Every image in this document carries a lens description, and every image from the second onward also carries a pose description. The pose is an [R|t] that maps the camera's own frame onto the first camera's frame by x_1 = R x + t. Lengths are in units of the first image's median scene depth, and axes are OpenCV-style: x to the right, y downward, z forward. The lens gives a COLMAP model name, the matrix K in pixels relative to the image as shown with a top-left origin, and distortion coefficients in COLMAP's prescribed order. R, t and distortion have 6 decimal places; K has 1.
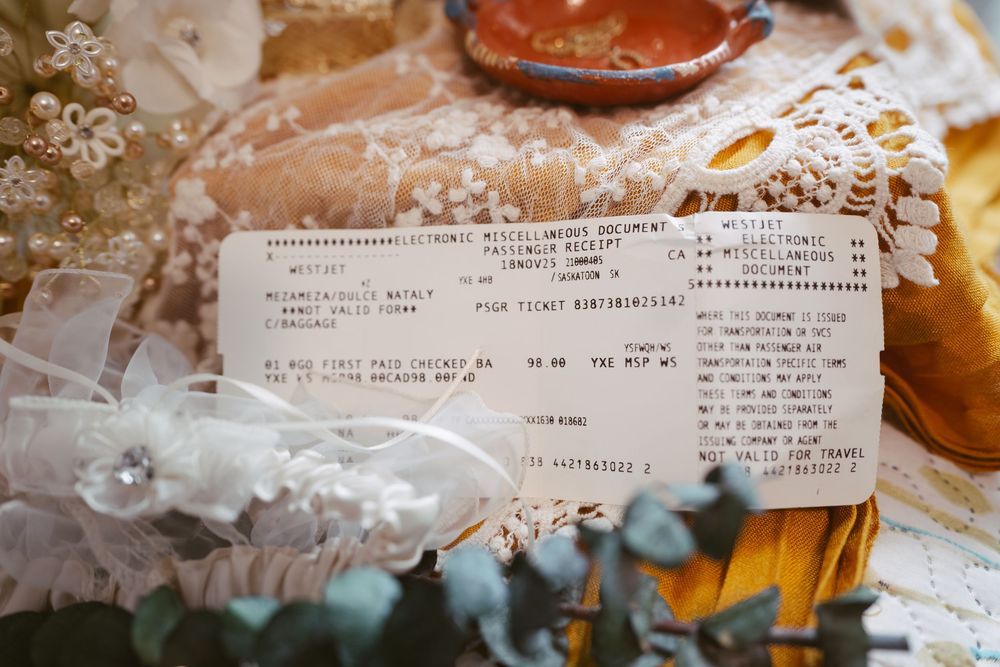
lens RADIAL K [[767.7, 0, 500.0], [0, 767.7, 333.5], [0, 0, 1]] dist [-0.048326, 0.001654]
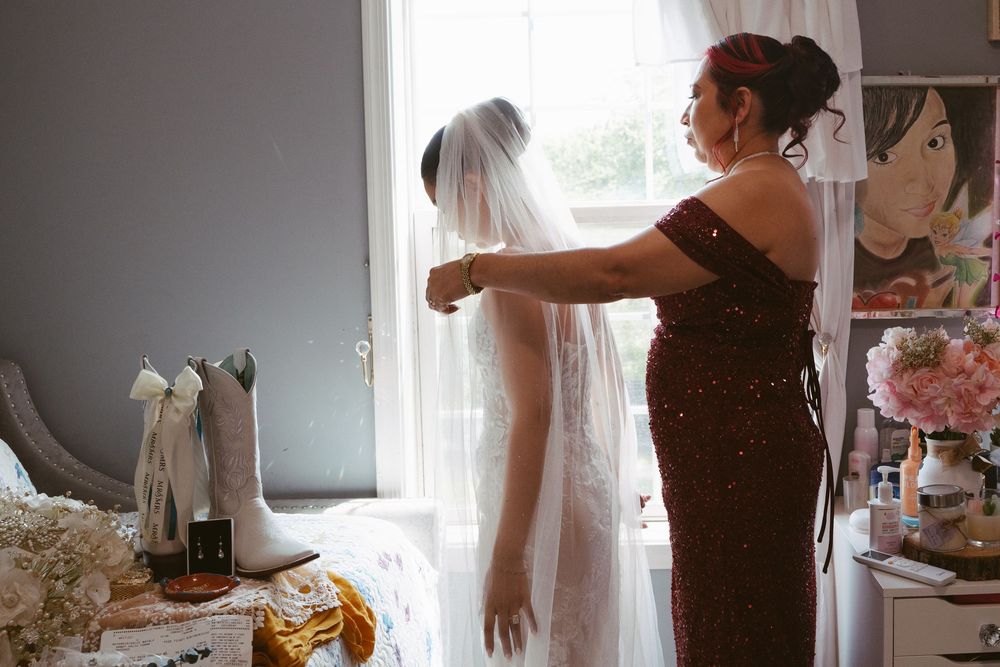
lens RADIAL K [[1067.9, 0, 614.6], [0, 1067.9, 254.7], [0, 0, 1]] dist [-0.067572, 0.029374]
pose [[0.935335, 0.057792, 0.349010, 0.160724], [0.197089, 0.734145, -0.649759, 2.770567], [-0.293775, 0.676529, 0.675281, -5.389202]]
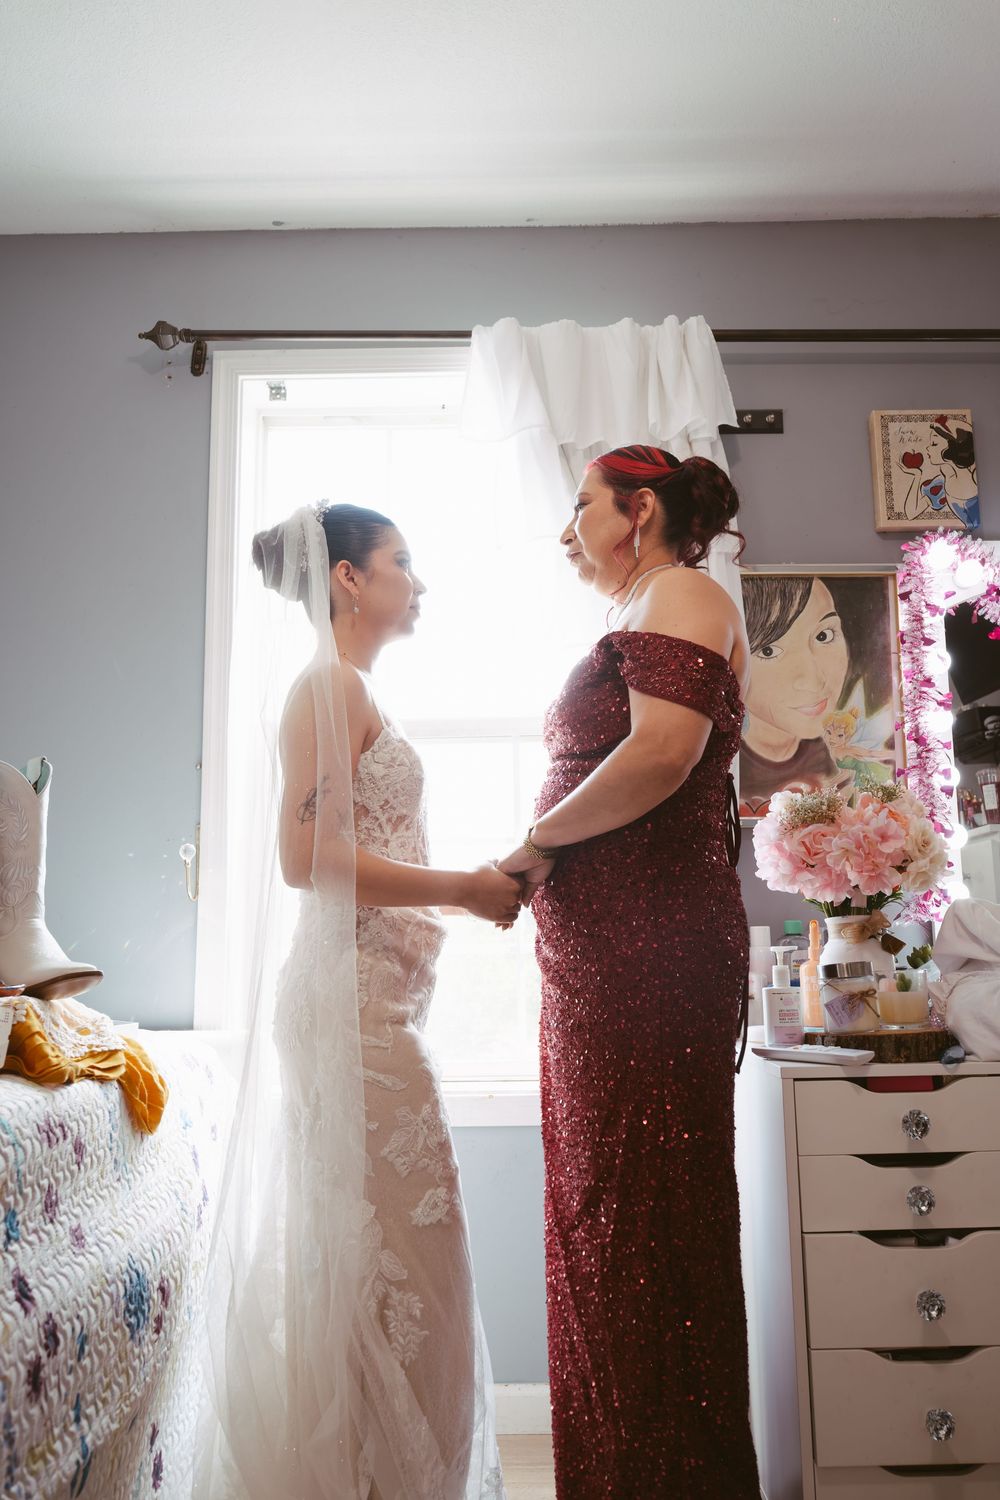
lens RADIAL K [[1157.4, 0, 500.0], [0, 1157.4, 750.0], [0, 0, 1]] dist [0.000722, 0.004185]
pose [[0.937066, 0.136013, 0.321571, 0.711180], [0.188434, 0.578355, -0.793724, 4.098611], [-0.293939, 0.804367, 0.516327, -3.772145]]
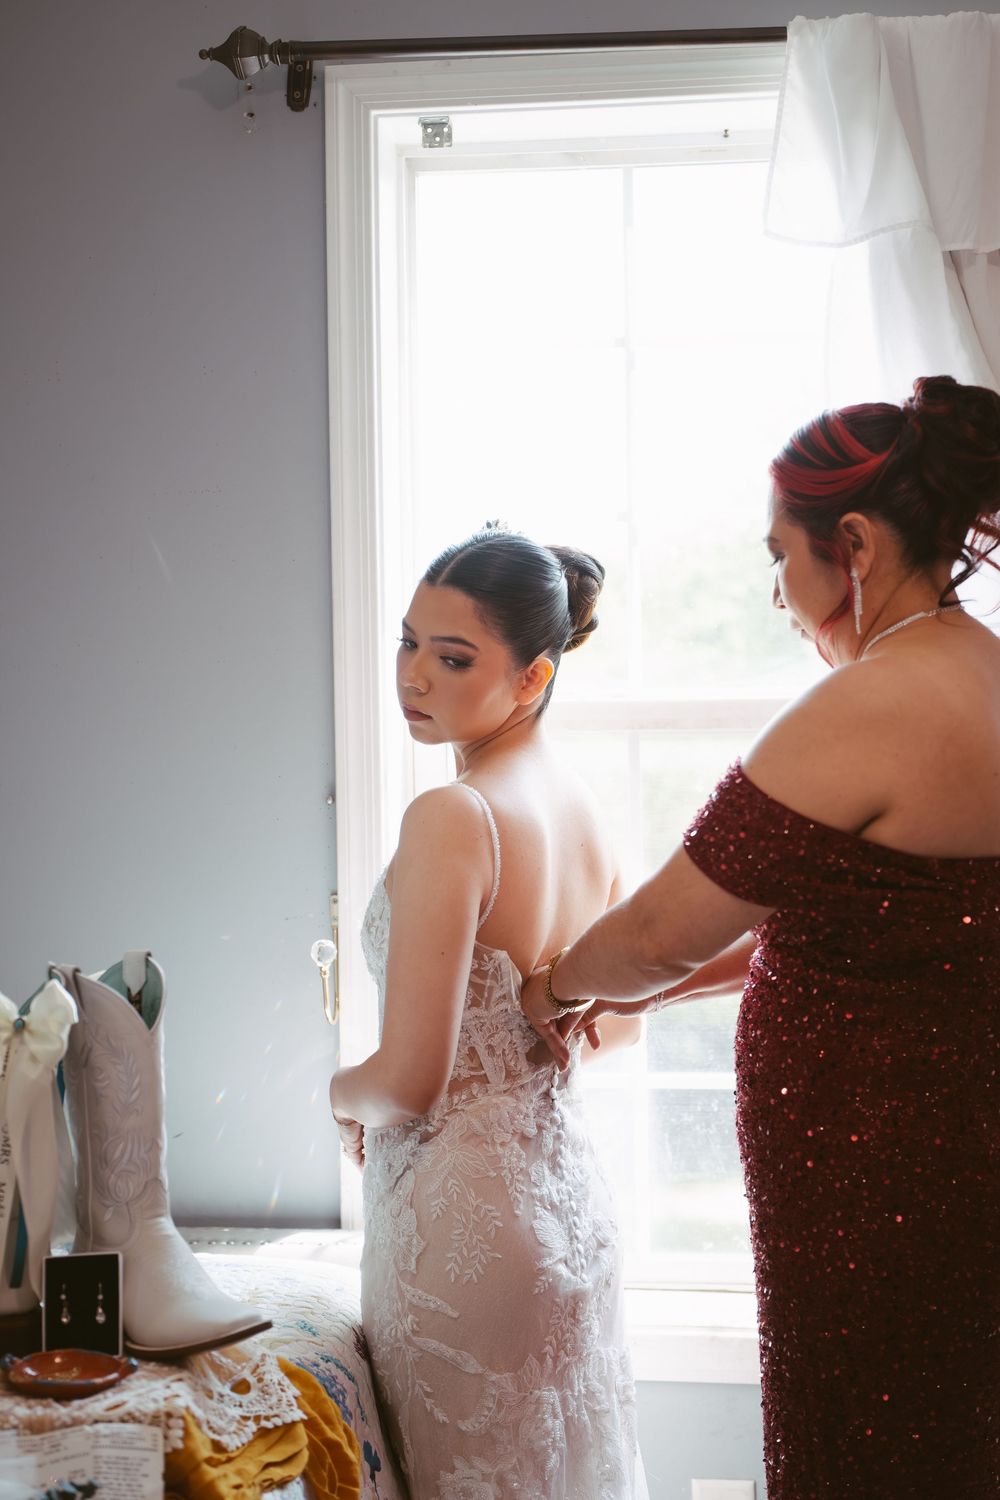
lens RADIAL K [[2088.3, 0, 475.5], [0, 2088.3, 709.8], [0, 0, 1]] dist [0.005245, 0.038558]
pose [[0.970399, 0.077373, 0.228776, -0.319031], [0.105766, 0.715464, -0.690598, 3.098689], [-0.217114, 0.694352, 0.686102, -5.807342]]
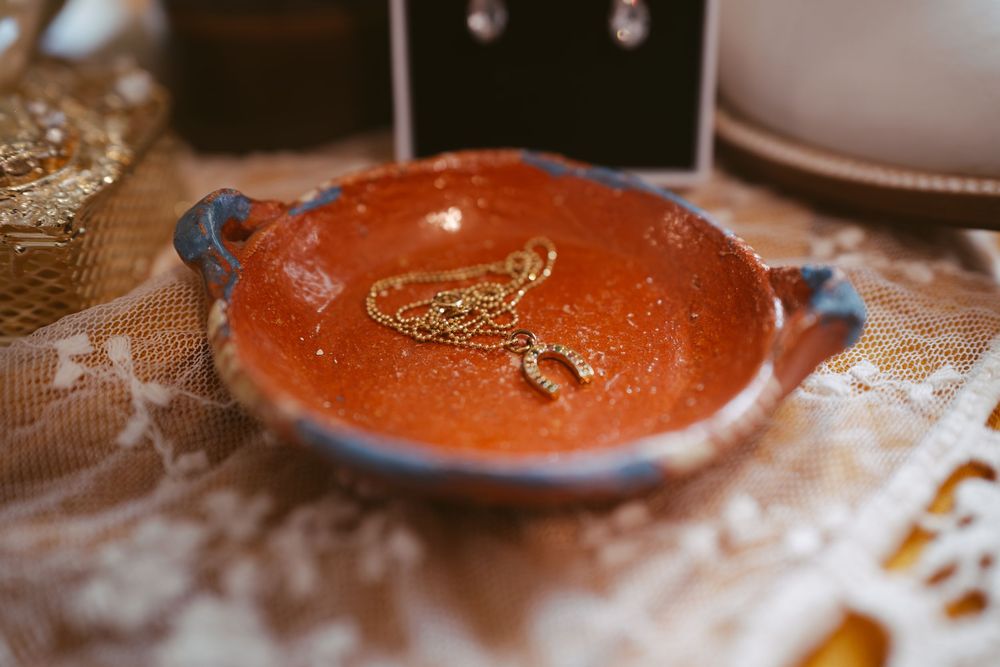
lens RADIAL K [[1003.4, 0, 500.0], [0, 1003.4, 333.5], [0, 0, 1]] dist [-0.066908, -0.000683]
pose [[0.995691, 0.026645, 0.088823, 0.087478], [-0.015027, 0.991533, -0.128985, -0.339428], [-0.091508, 0.127095, 0.987661, 0.440307]]
